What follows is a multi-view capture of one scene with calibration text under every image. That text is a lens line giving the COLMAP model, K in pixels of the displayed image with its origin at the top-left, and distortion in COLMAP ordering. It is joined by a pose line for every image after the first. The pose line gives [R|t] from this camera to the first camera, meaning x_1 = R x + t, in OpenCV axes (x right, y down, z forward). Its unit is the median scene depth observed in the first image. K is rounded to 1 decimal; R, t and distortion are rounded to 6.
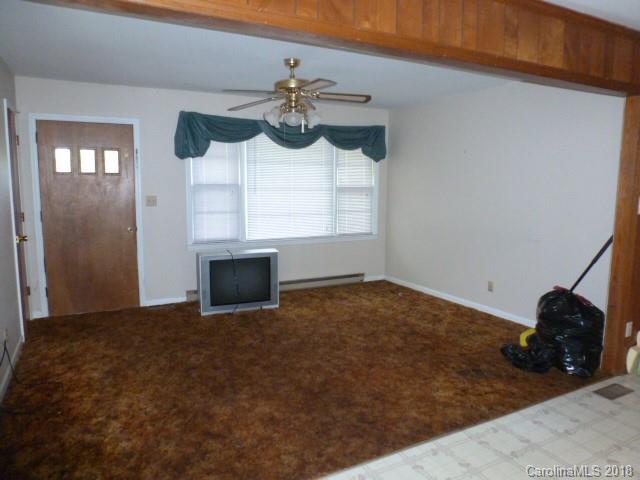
lens RADIAL K [[448.1, 0, 320.0], [0, 448.1, 240.0], [0, 0, 1]] dist [-0.006324, -0.000677]
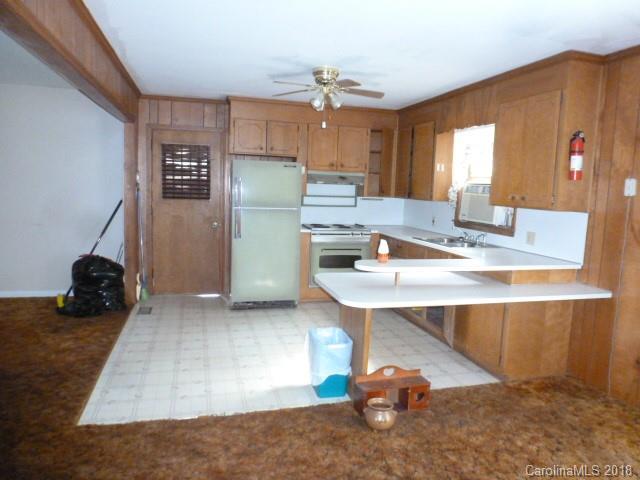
lens RADIAL K [[459.5, 0, 325.3], [0, 459.5, 242.0], [0, 0, 1]] dist [-0.056587, 0.009741]
pose [[0.225472, -0.109638, 0.968061, -0.709492], [0.092100, 0.991596, 0.090852, 0.024386], [-0.969887, 0.068674, 0.233675, 0.023530]]
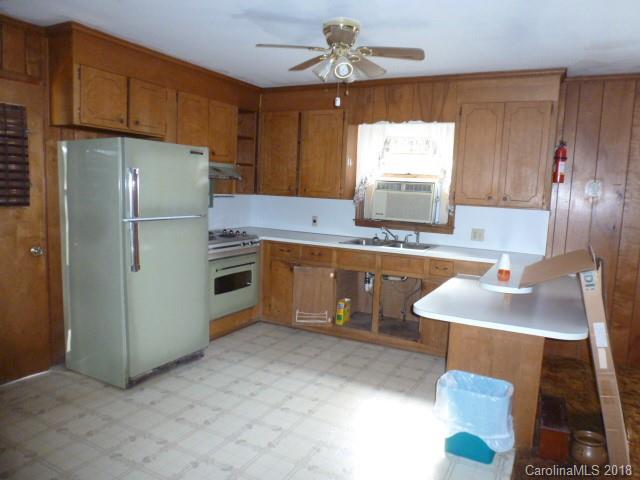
lens RADIAL K [[459.5, 0, 325.3], [0, 459.5, 242.0], [0, 0, 1]] dist [-0.056587, 0.009741]
pose [[-0.557296, -0.120024, 0.821593, -0.215869], [0.067086, 0.979753, 0.188634, -0.082697], [-0.827600, 0.160242, -0.537960, 0.870270]]
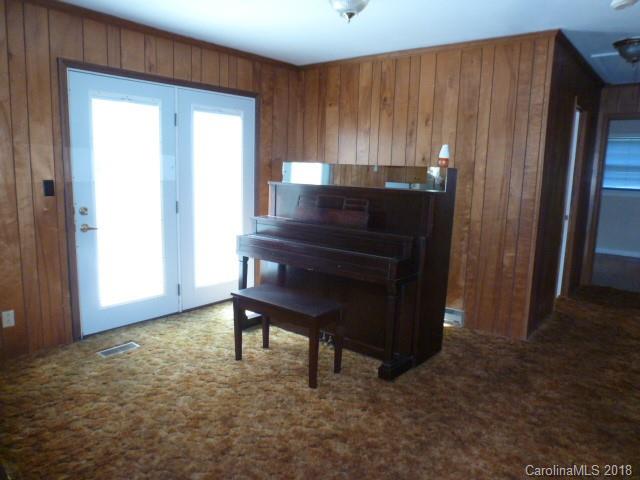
lens RADIAL K [[459.5, 0, 325.3], [0, 459.5, 242.0], [0, 0, 1]] dist [-0.056587, 0.009741]
pose [[-0.921905, 0.026360, -0.386519, -0.064135], [-0.086576, 0.958434, 0.271861, -0.036697], [0.377620, 0.284093, -0.881303, 0.610588]]
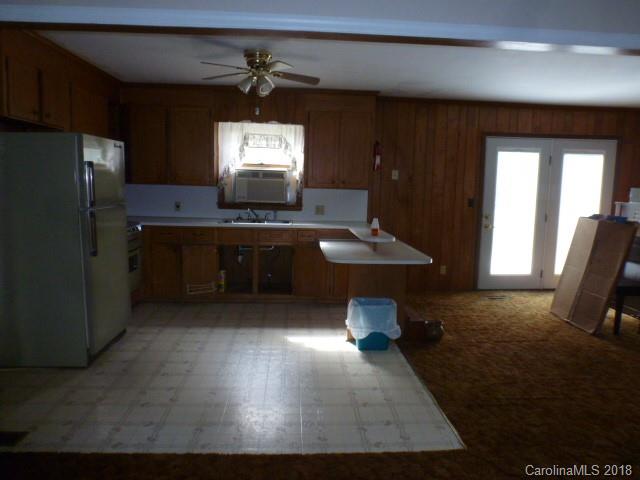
lens RADIAL K [[459.5, 0, 325.3], [0, 459.5, 242.0], [0, 0, 1]] dist [-0.056587, 0.009741]
pose [[-0.909275, -0.078748, 0.408678, -0.120424], [0.026469, 0.969007, 0.245610, -0.140058], [-0.415353, 0.234145, -0.879010, 1.374012]]
